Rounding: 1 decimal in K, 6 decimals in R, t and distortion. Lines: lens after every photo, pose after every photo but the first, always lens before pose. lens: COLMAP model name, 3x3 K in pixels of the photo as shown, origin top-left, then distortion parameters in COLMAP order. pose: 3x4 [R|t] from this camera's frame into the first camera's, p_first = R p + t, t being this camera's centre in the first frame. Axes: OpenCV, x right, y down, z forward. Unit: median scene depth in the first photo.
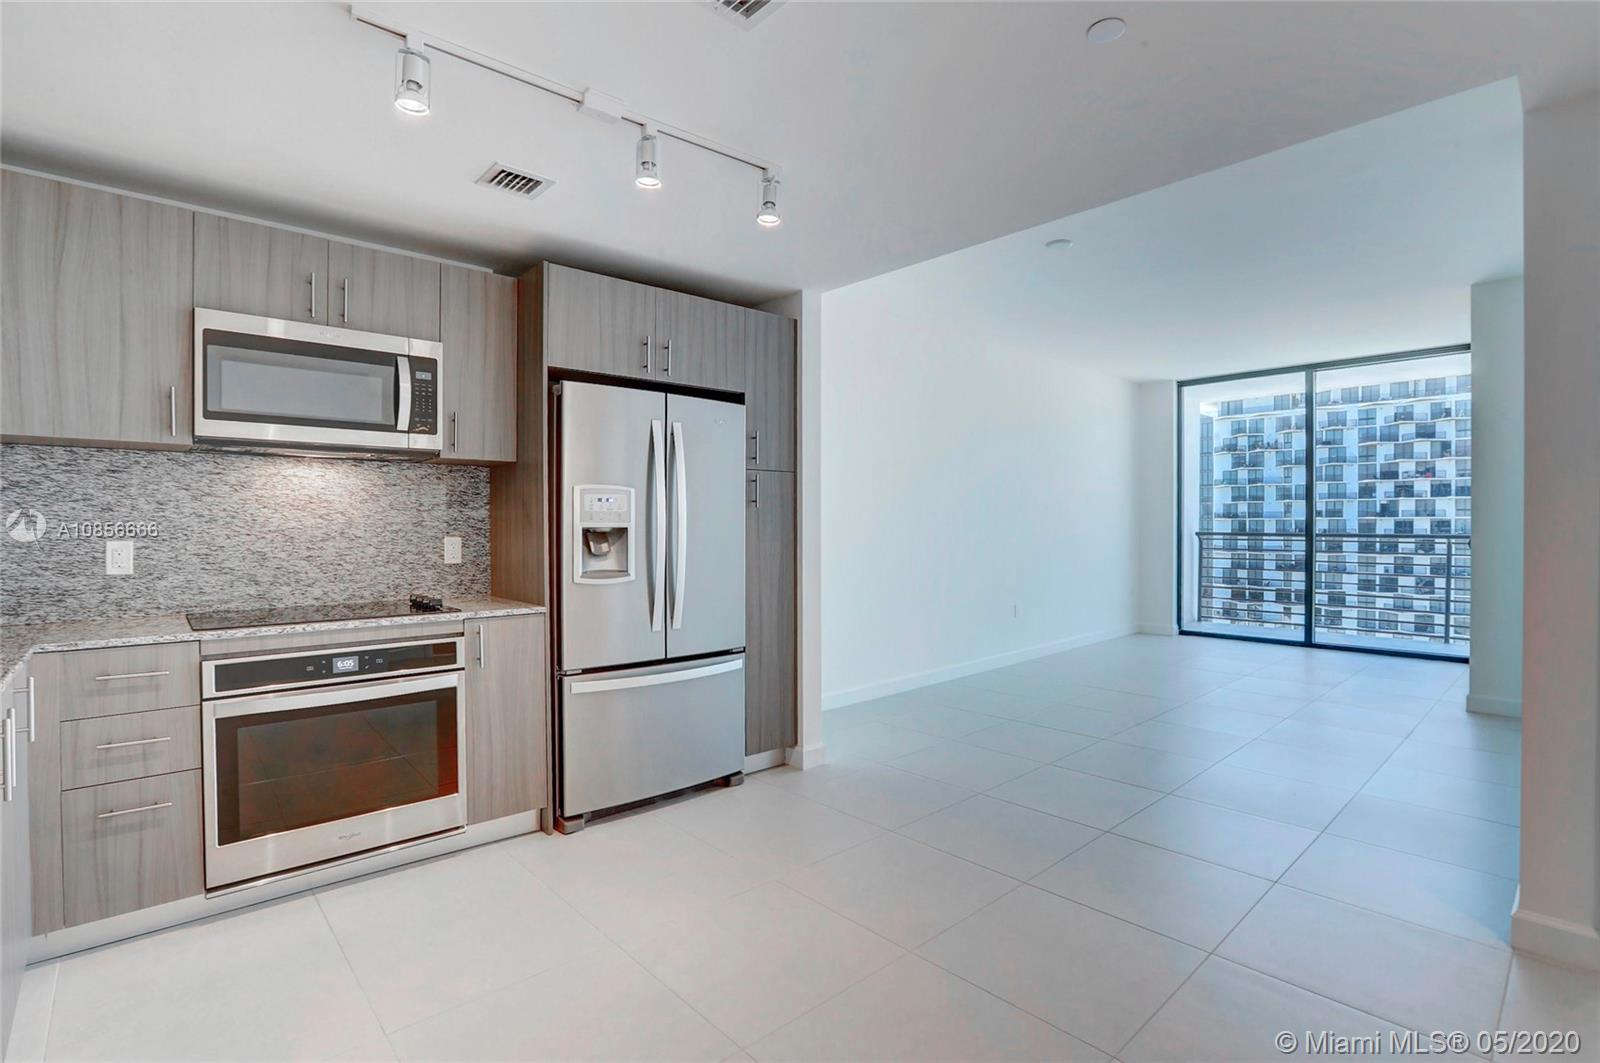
lens RADIAL K [[753.2, 0, 808.6], [0, 753.2, 533.7], [0, 0, 1]] dist [-0.045711, 0.015531]
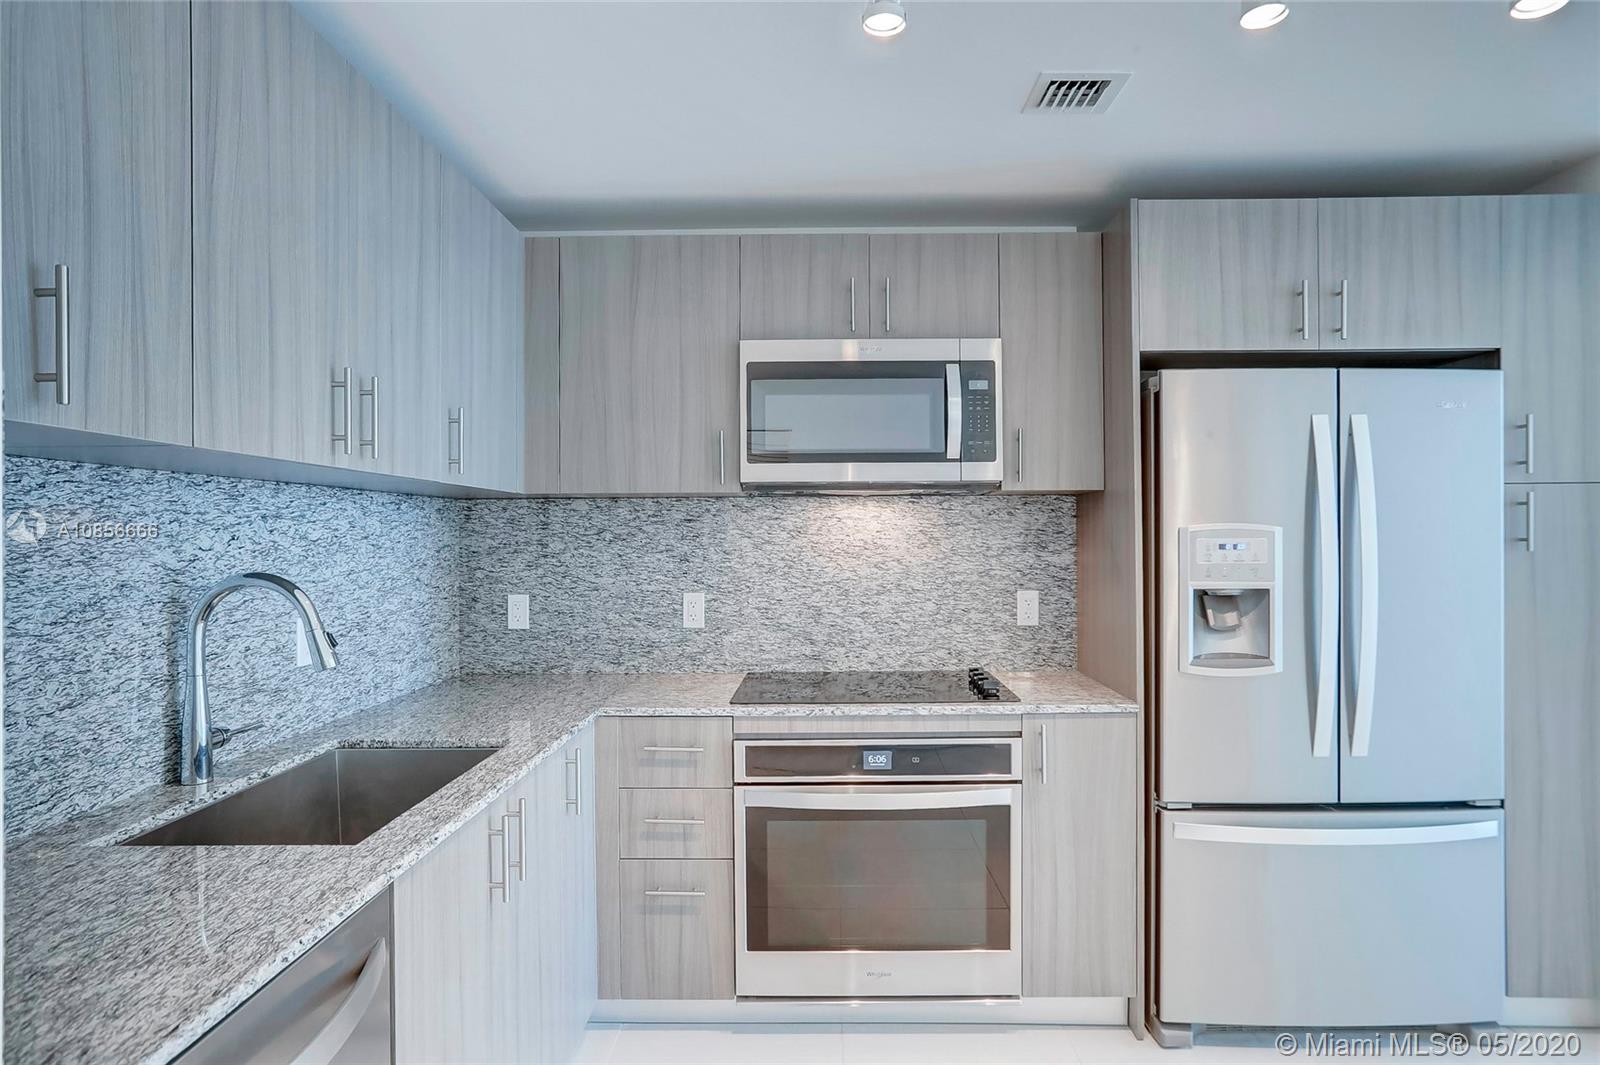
lens RADIAL K [[941.9, 0, 821.5], [0, 941.9, 536.8], [0, 0, 1]] dist [-0.028702, 0.026471]
pose [[0.734213, -0.001422, -0.678918, 0.019221], [-0.003164, 0.999980, -0.005516, -0.051238], [0.678912, 0.006198, 0.734193, 0.182966]]
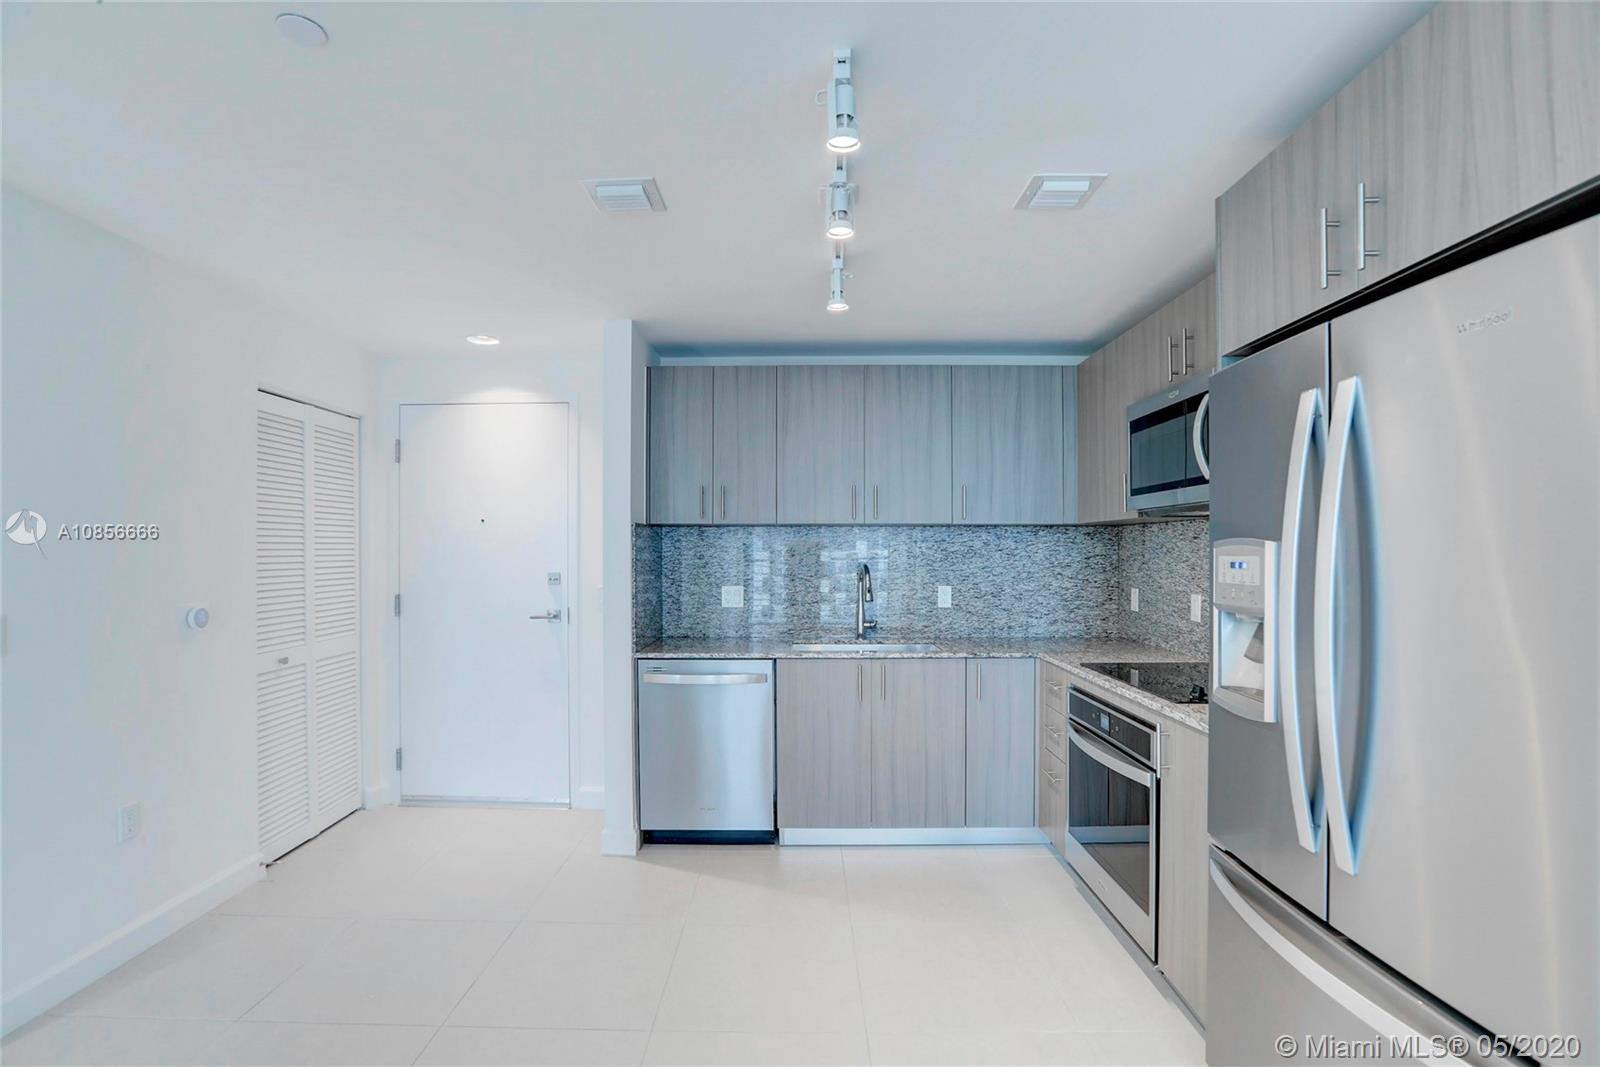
lens RADIAL K [[753.2, 0, 784.9], [0, 753.2, 554.0], [0, 0, 1]] dist [-0.045711, 0.015531]
pose [[-0.697315, 0.005656, -0.716743, 0.387321], [-0.004666, 0.999912, 0.012429, -0.062564], [0.716750, 0.012011, -0.697227, 1.225725]]
